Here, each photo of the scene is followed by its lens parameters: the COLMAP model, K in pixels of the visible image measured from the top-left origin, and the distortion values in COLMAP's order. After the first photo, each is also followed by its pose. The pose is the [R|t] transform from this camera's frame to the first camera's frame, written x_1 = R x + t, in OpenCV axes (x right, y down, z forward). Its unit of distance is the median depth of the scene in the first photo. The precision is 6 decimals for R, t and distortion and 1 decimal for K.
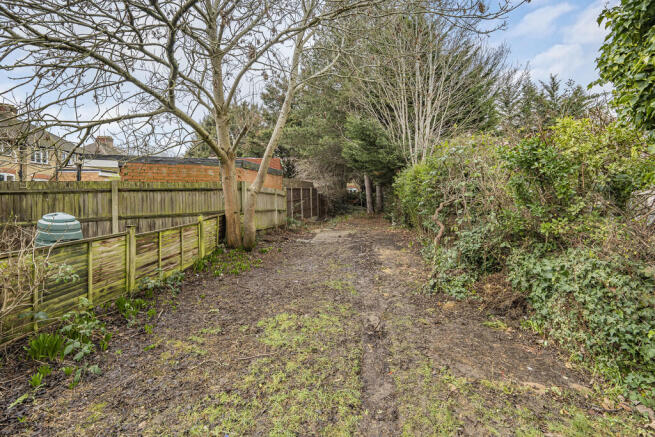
lens RADIAL K [[284.5, 0, 327.5], [0, 284.5, 218.5], [0, 0, 1]] dist [-0.000025, -0.000004]
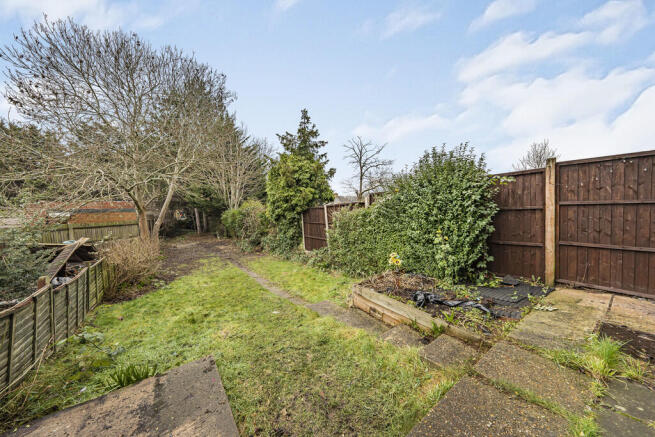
lens RADIAL K [[226.6, 0, 330.2], [0, 226.6, 218.6], [0, 0, 1]] dist [-0.000941, -0.000050]
pose [[0.747705, -0.036471, 0.663028, -0.301767], [0.083888, 0.995679, -0.039832, 0.025702], [-0.658711, 0.085403, 0.747534, -0.851284]]
